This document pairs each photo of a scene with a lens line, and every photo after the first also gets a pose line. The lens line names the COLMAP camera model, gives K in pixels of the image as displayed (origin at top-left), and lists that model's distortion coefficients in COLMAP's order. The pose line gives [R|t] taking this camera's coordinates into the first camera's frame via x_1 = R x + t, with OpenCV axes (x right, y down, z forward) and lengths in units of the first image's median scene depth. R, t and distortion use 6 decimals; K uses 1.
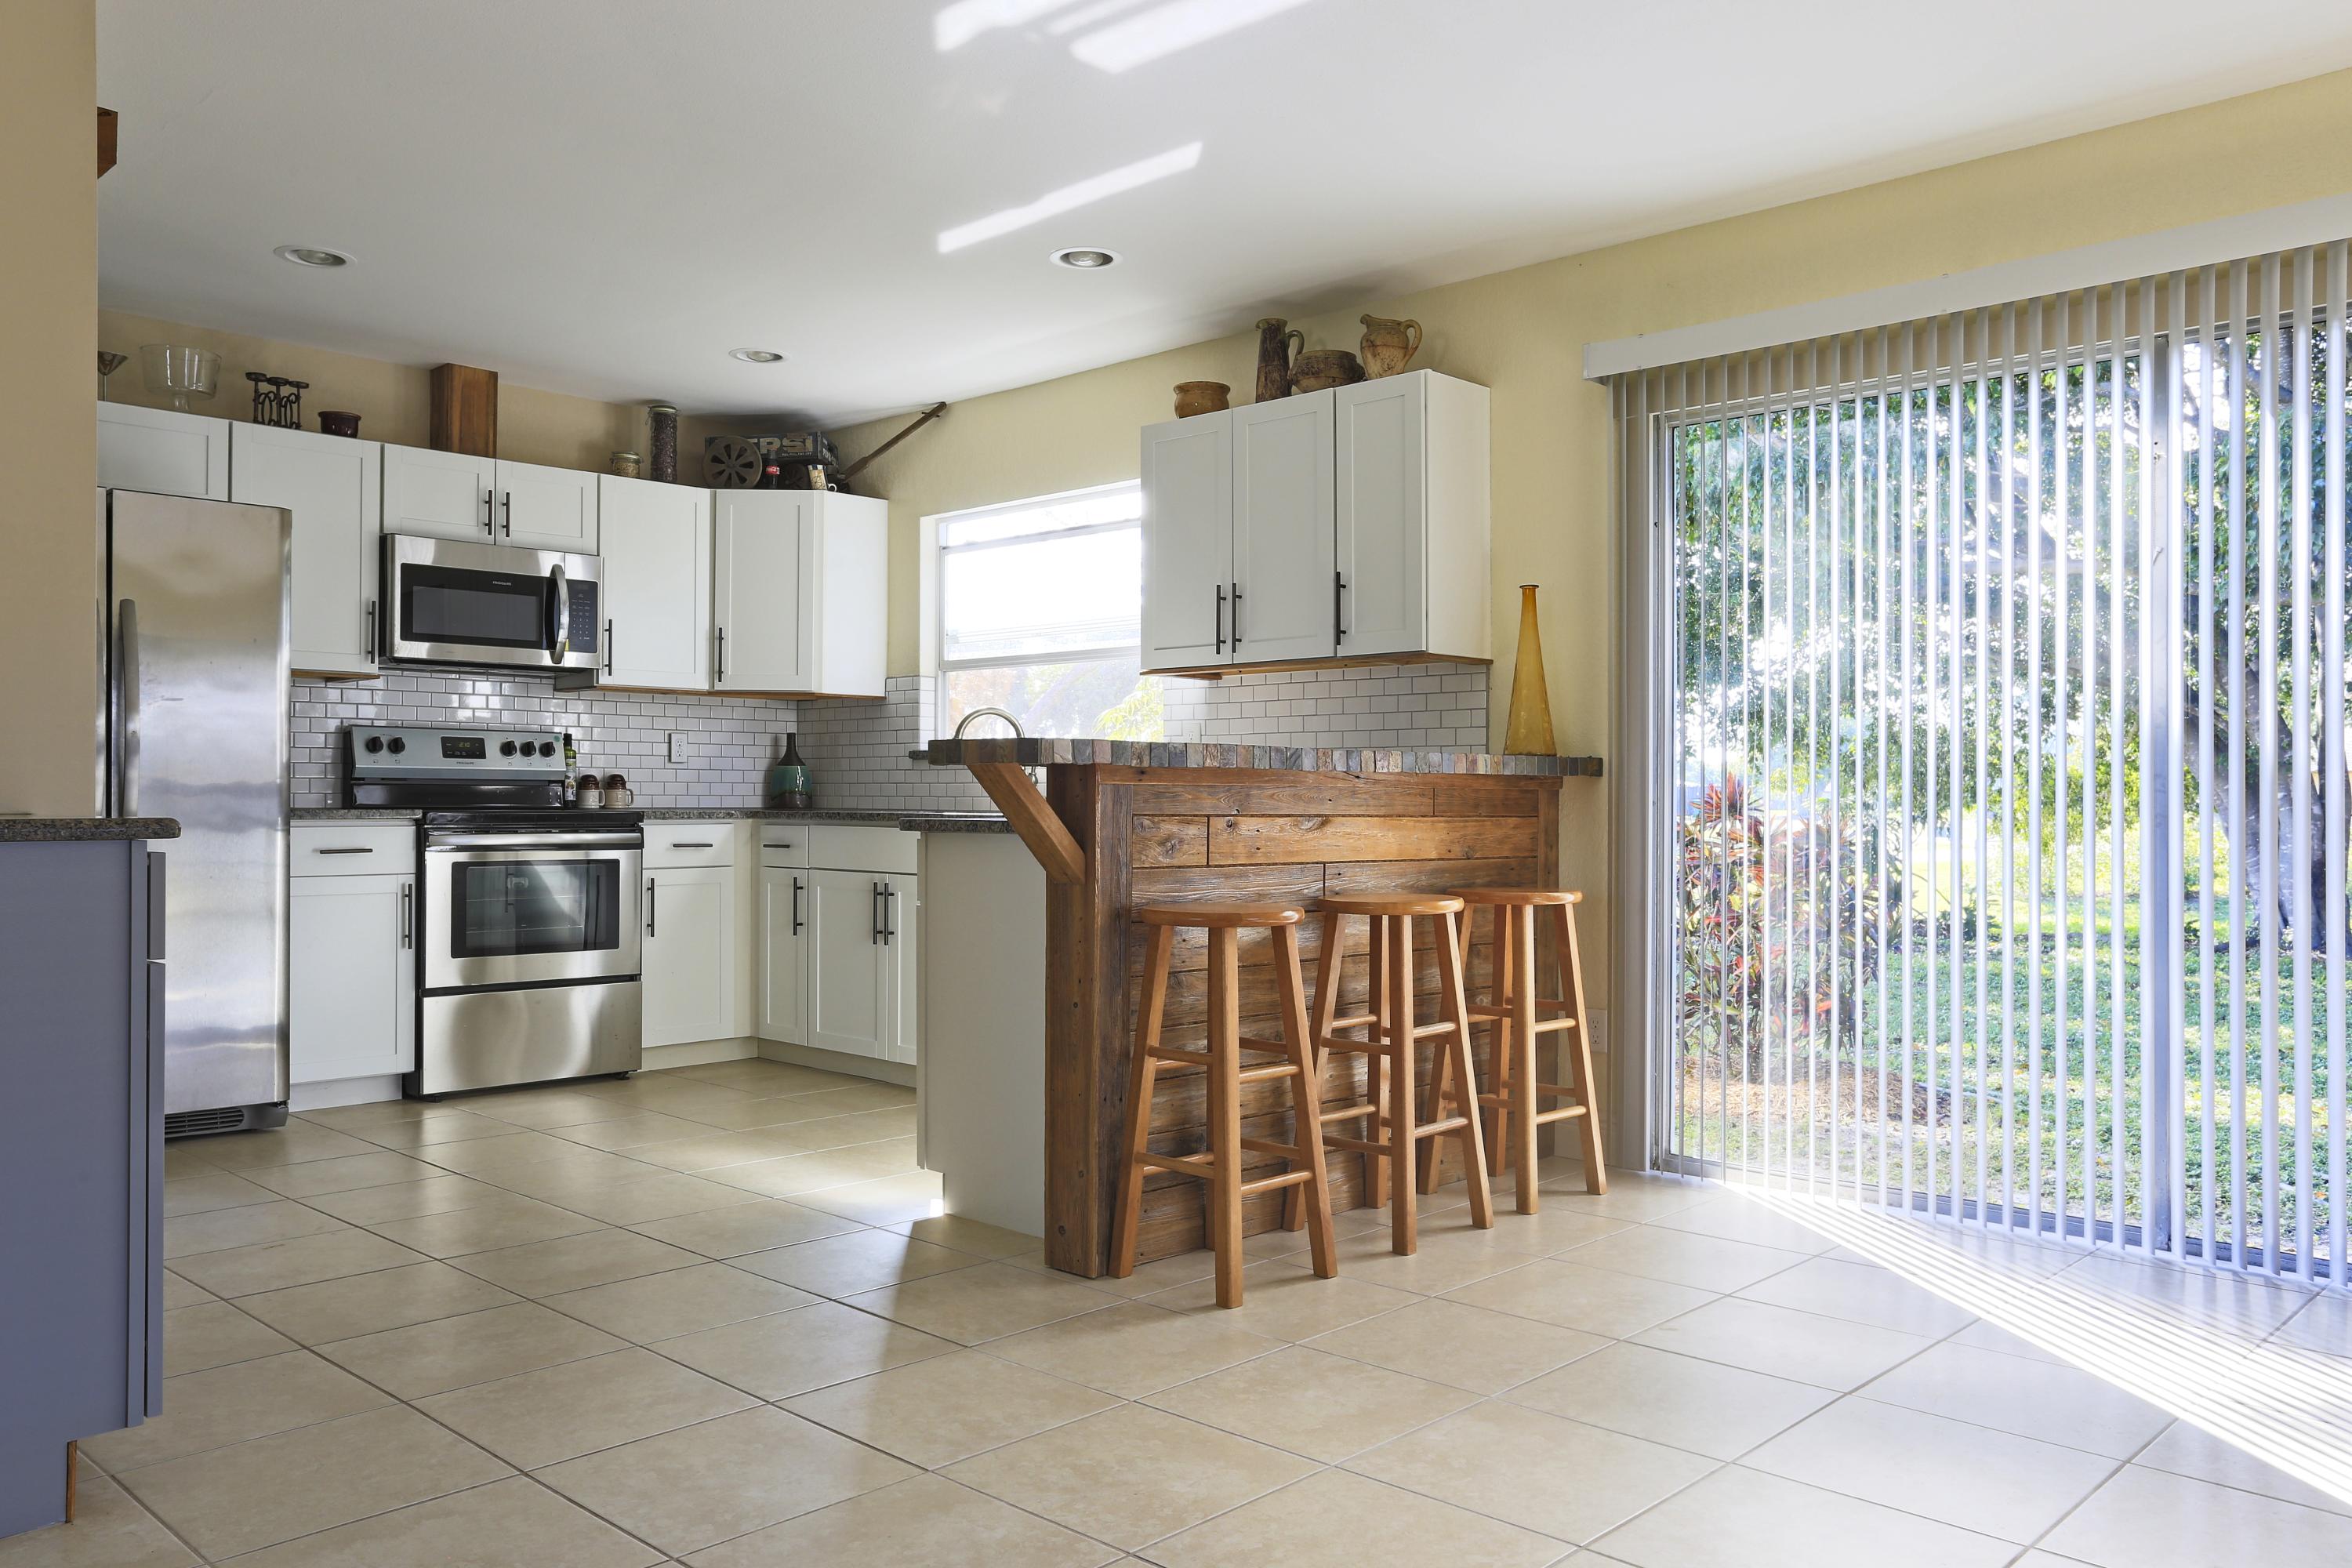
lens RADIAL K [[1774.9, 0, 1179.9], [0, 1774.9, 792.0], [0, 0, 1]] dist [0.014702, 0.012213]
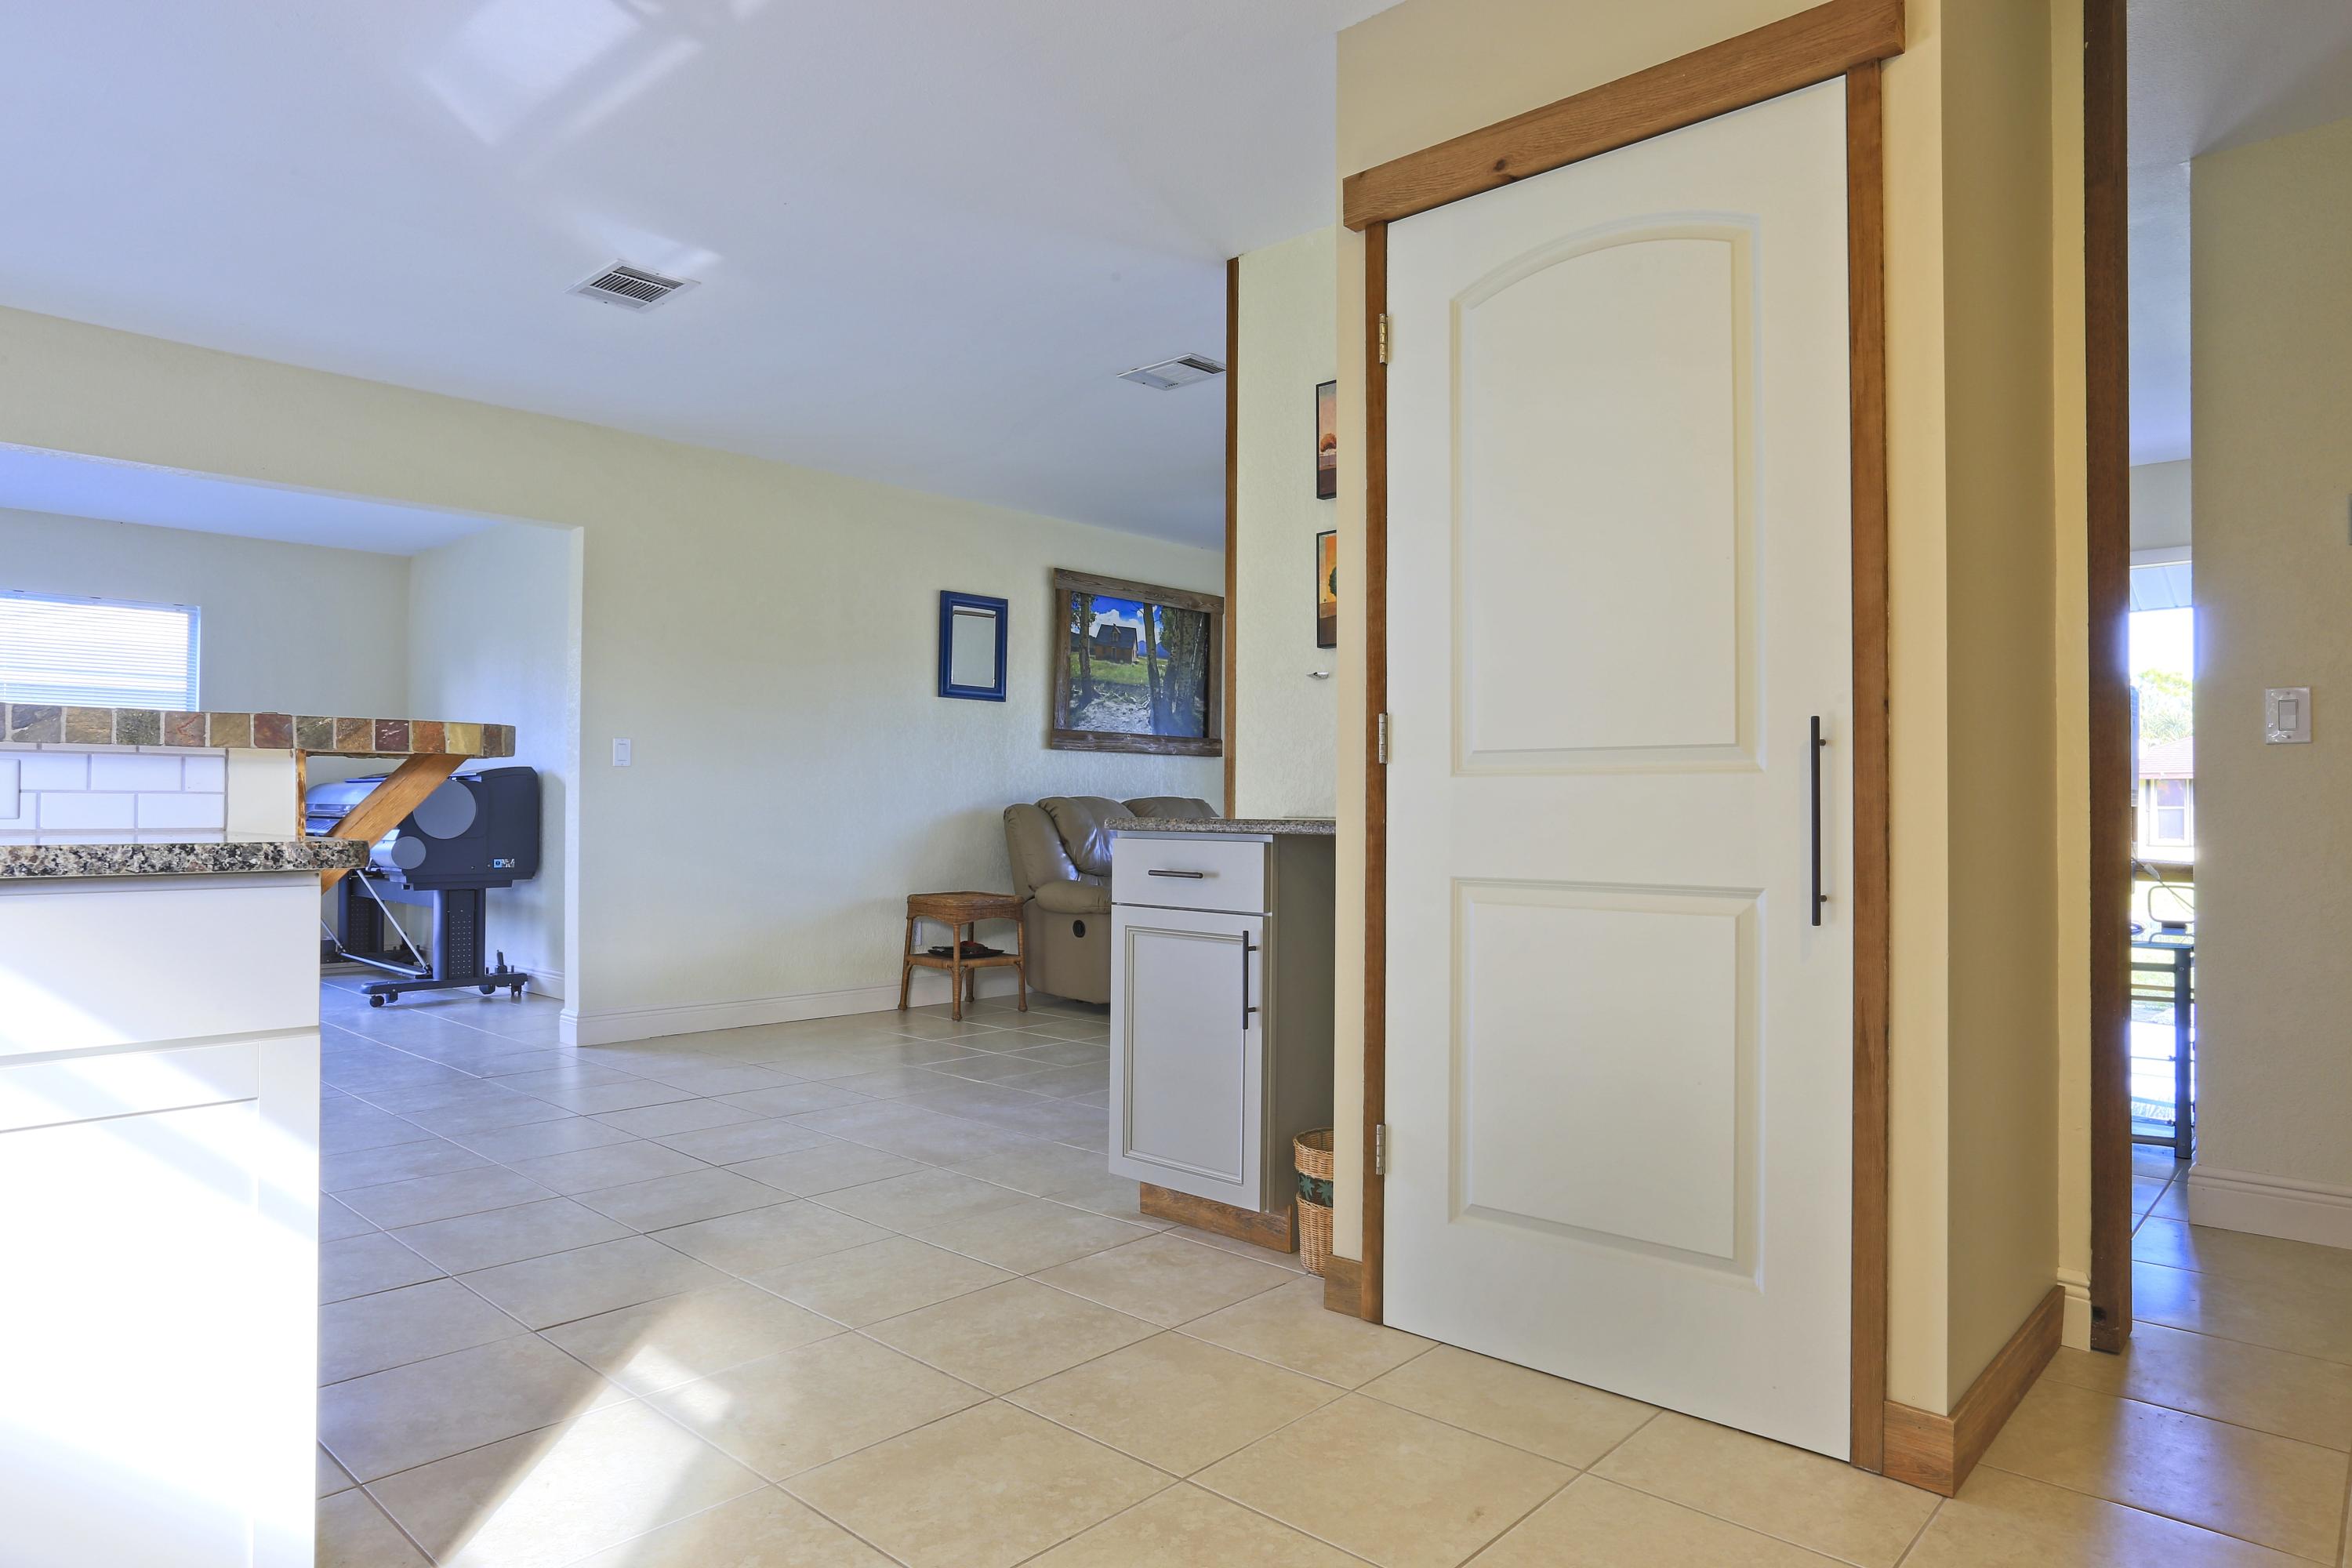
lens RADIAL K [[1405.9, 0, 1175.3], [0, 1405.9, 784.3], [0, 0, 1]] dist [-0.038455, 0.003315]
pose [[-0.999895, -0.003995, -0.013946, -0.236585], [-0.003690, 0.999754, -0.021848, 0.005272], [0.014030, -0.021795, -0.999664, 0.898430]]
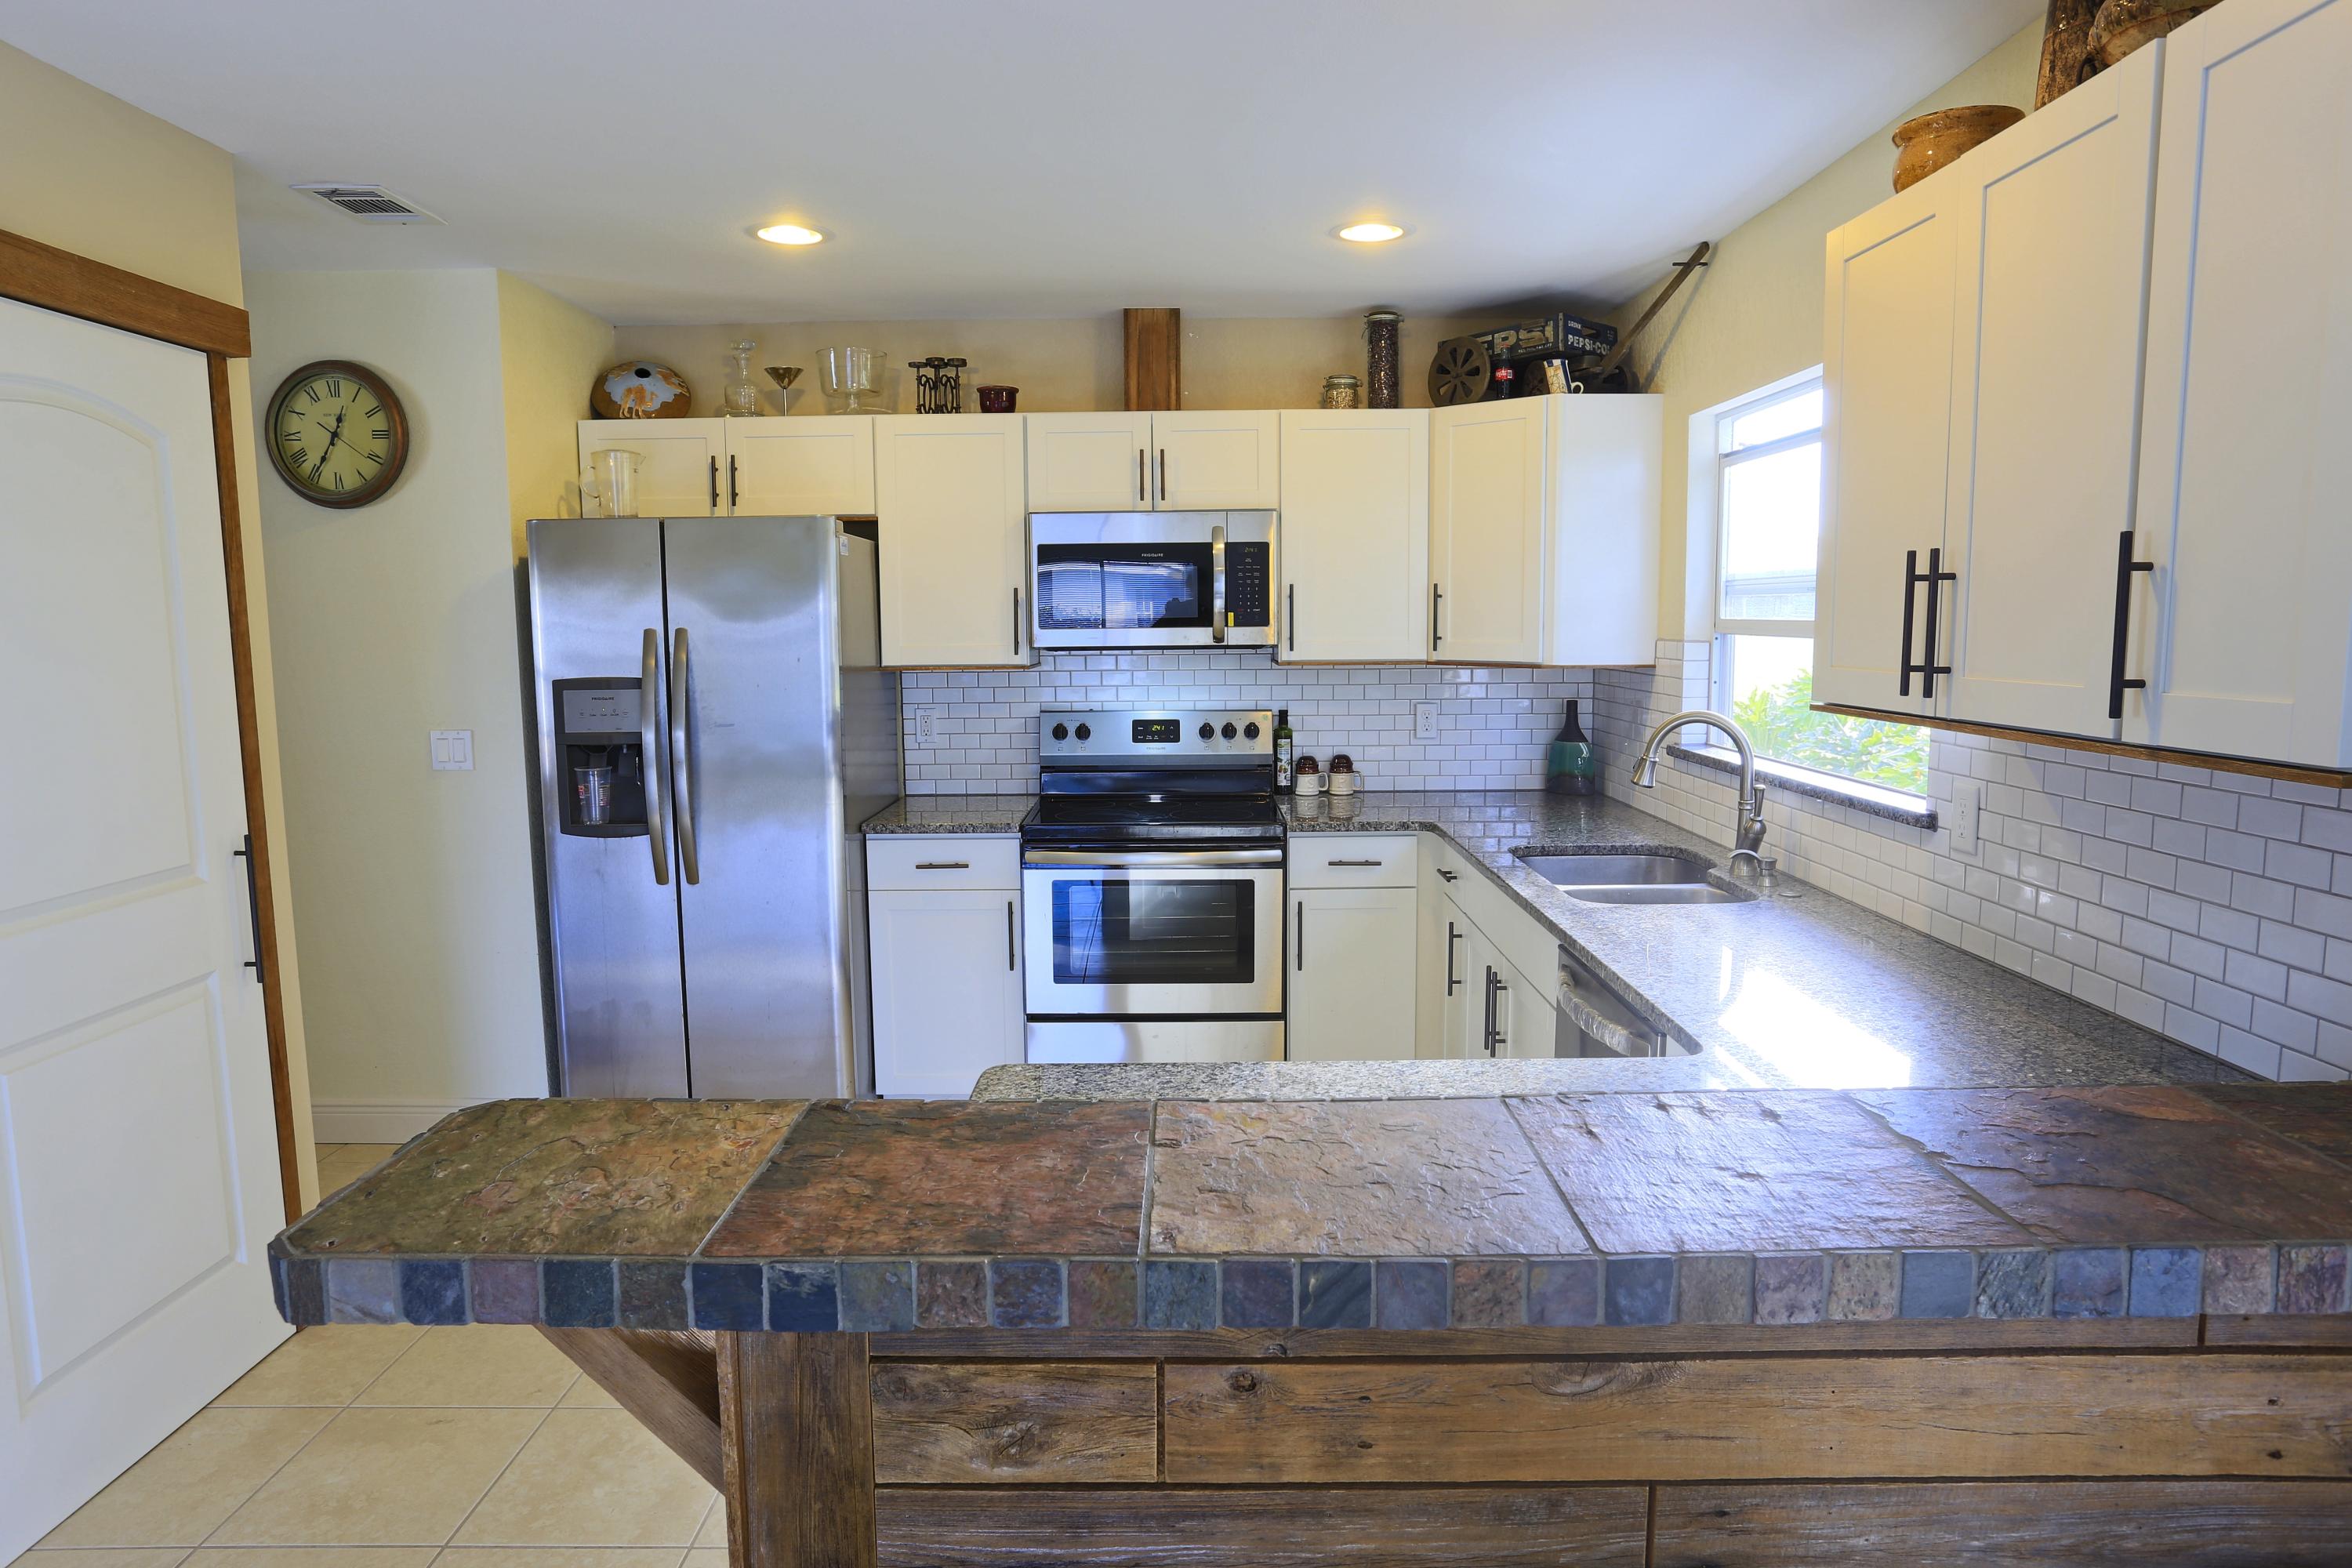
lens RADIAL K [[1405.9, 0, 1176.5], [0, 1405.9, 781.1], [0, 0, 1]] dist [-0.038455, 0.003315]
pose [[0.689521, 0.076968, -0.720164, 0.129955], [0.011918, 0.992997, 0.117538, -0.083308], [0.724168, -0.089628, 0.683775, 0.494013]]
